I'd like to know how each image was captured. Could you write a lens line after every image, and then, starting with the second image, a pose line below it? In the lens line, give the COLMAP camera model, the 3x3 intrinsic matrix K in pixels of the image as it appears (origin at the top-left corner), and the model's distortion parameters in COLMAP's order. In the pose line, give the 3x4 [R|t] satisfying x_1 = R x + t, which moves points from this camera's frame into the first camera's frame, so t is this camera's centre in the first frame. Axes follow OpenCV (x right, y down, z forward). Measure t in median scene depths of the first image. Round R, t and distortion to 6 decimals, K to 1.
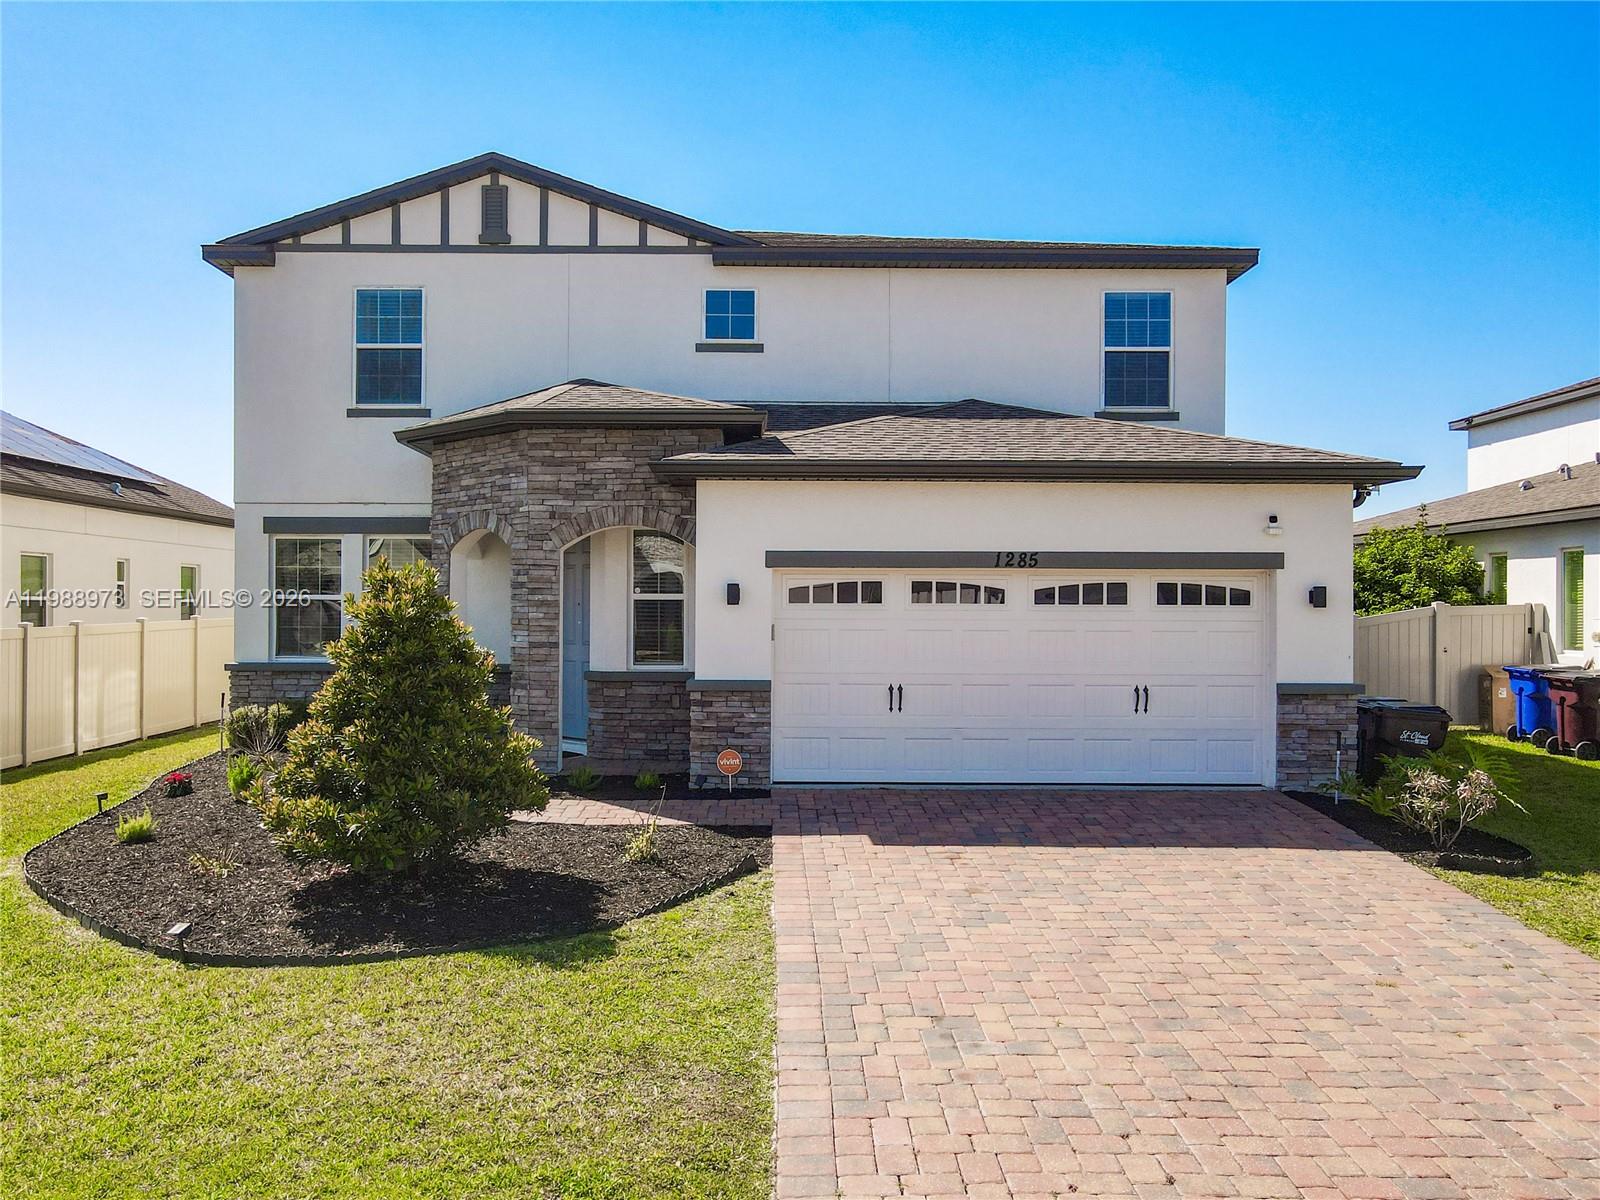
lens RADIAL K [[1161.6, 0, 666.5], [0, 1161.6, 593.8], [0, 0, 1]] dist [0.001576, 0.007418]
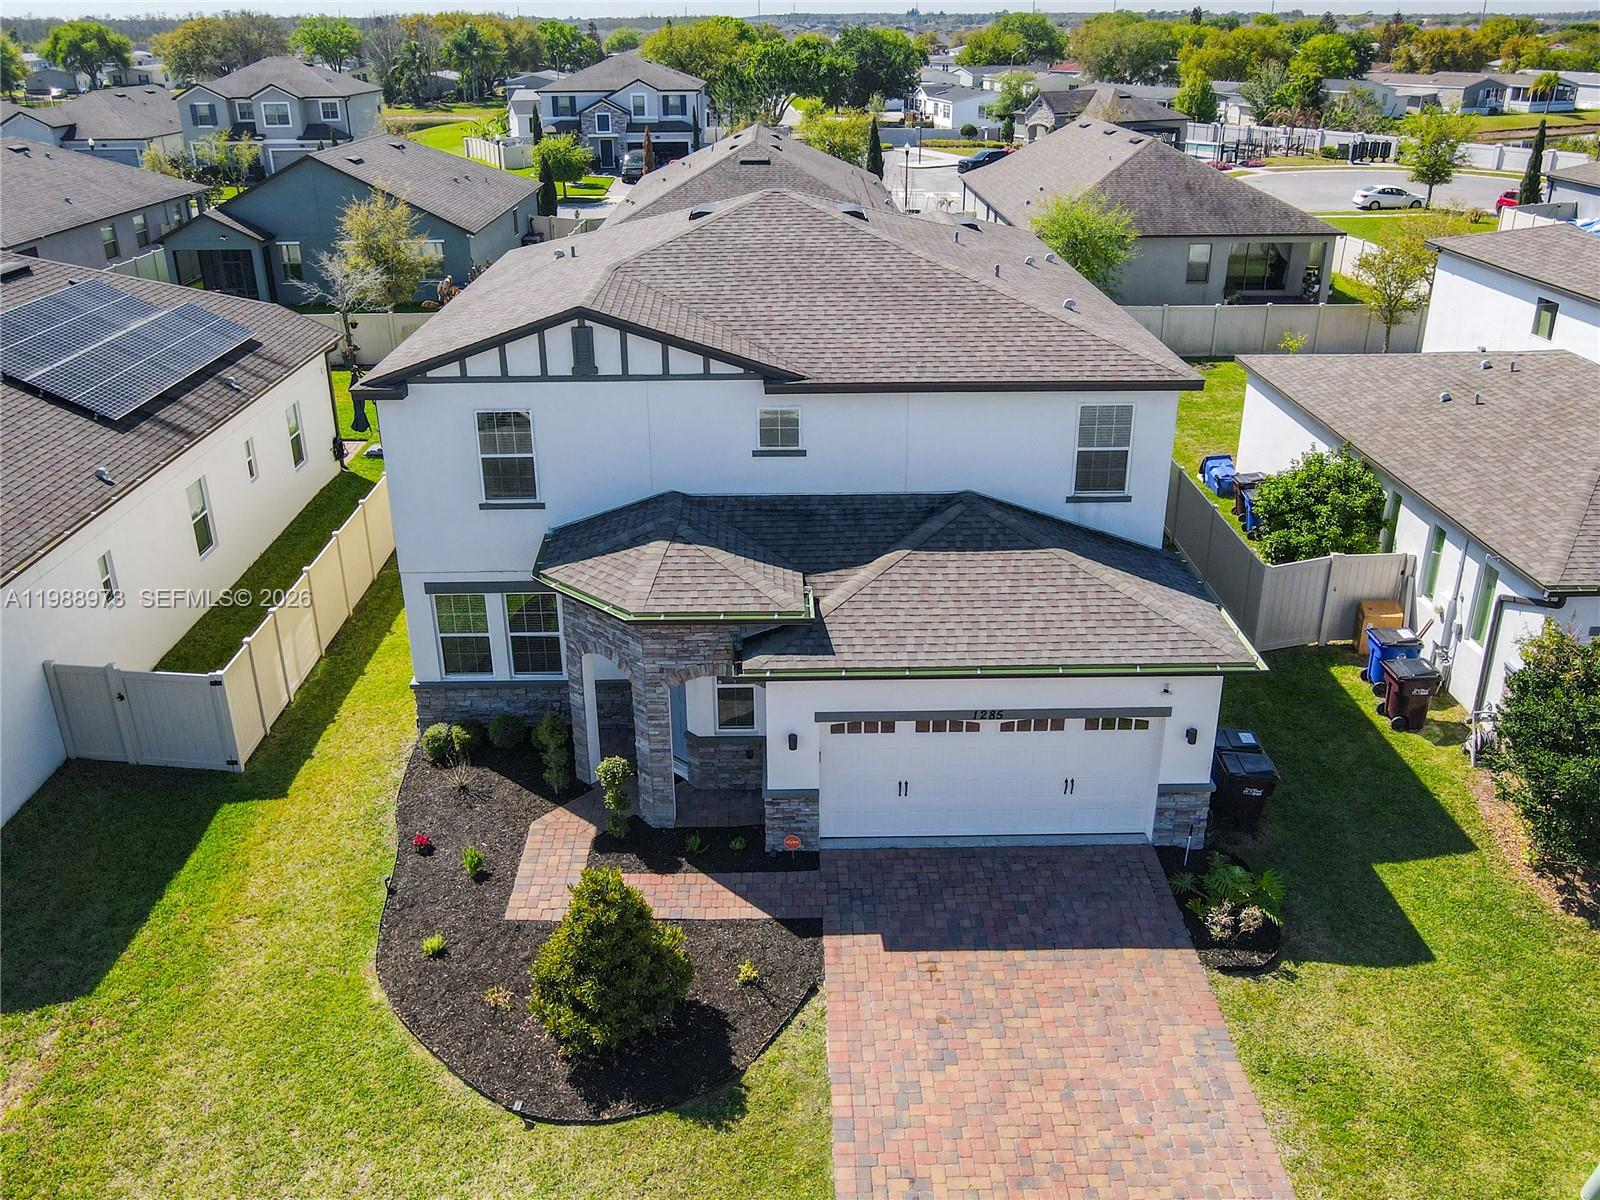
lens RADIAL K [[1176.2, 0, 671.8], [0, 1176.2, 525.3], [0, 0, 1]] dist [-0.004043, -0.001534]
pose [[0.998954, -0.042930, -0.015767, -0.055236], [0.045734, 0.936711, 0.347102, -0.721740], [-0.000132, -0.347460, 0.937695, -0.272995]]
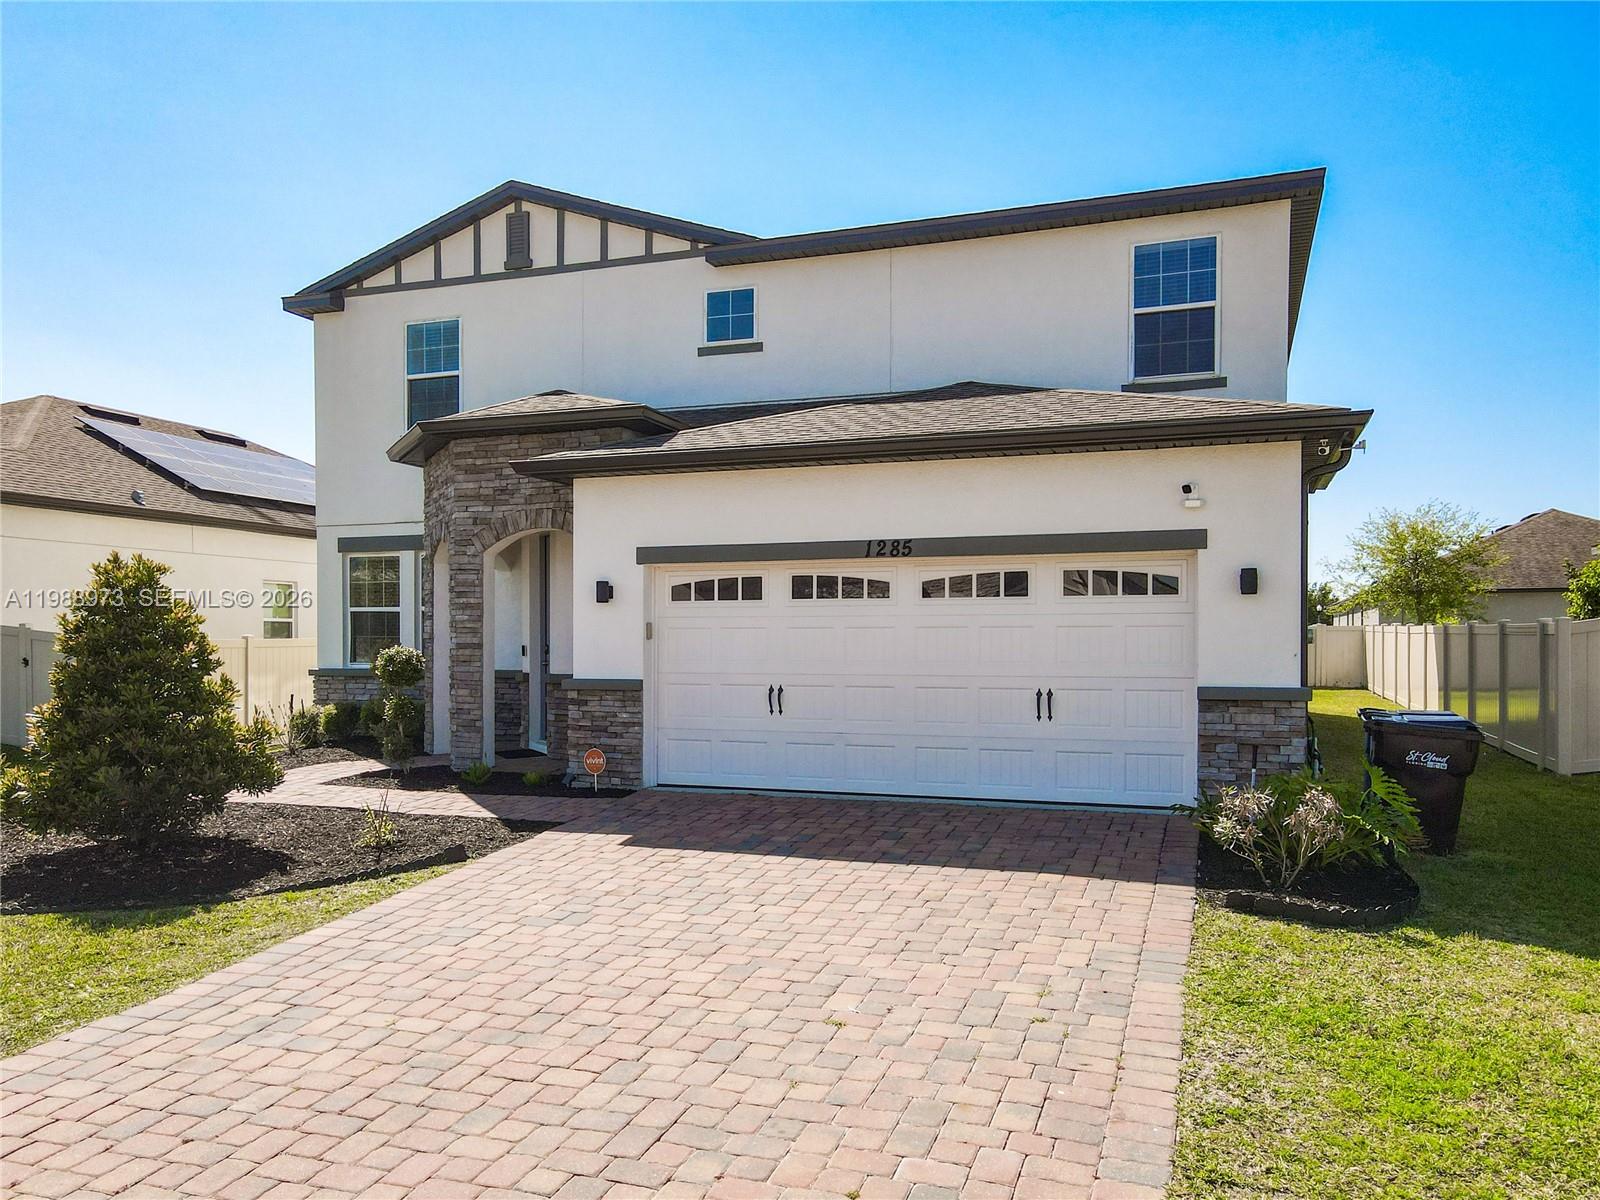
lens RADIAL K [[1113.2, 0, 704.6], [0, 1113.2, 634.4], [0, 0, 1]] dist [0.034733, 0.000571]
pose [[0.948724, -0.006383, -0.316042, 0.408061], [0.008385, 0.999952, 0.004977, 0.030058], [0.315995, -0.007371, 0.948732, 0.118973]]
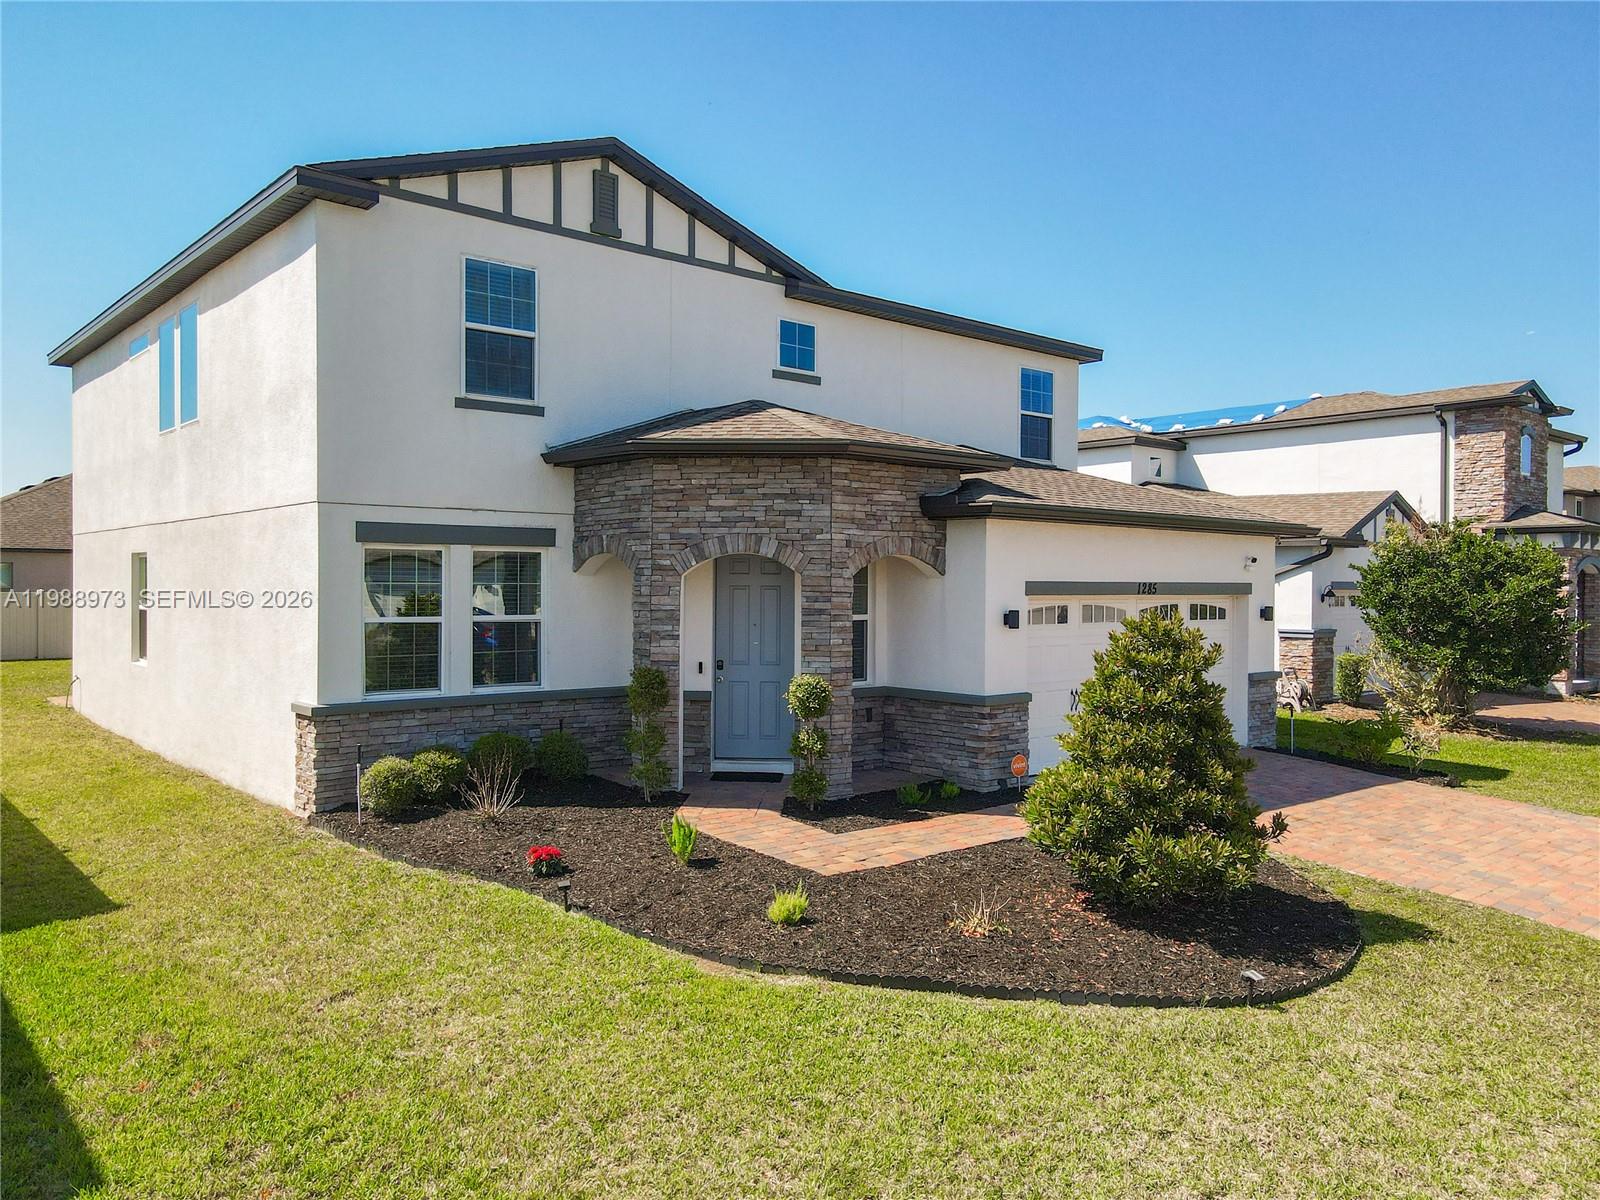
lens RADIAL K [[1157.5, 0, 704.7], [0, 1157.5, 582.7], [0, 0, 1]] dist [0.027303, 0.005411]
pose [[0.772679, -0.001794, 0.634795, -0.842948], [-0.006905, 0.999913, 0.011231, -0.043526], [-0.634759, -0.013061, 0.772599, 0.286583]]
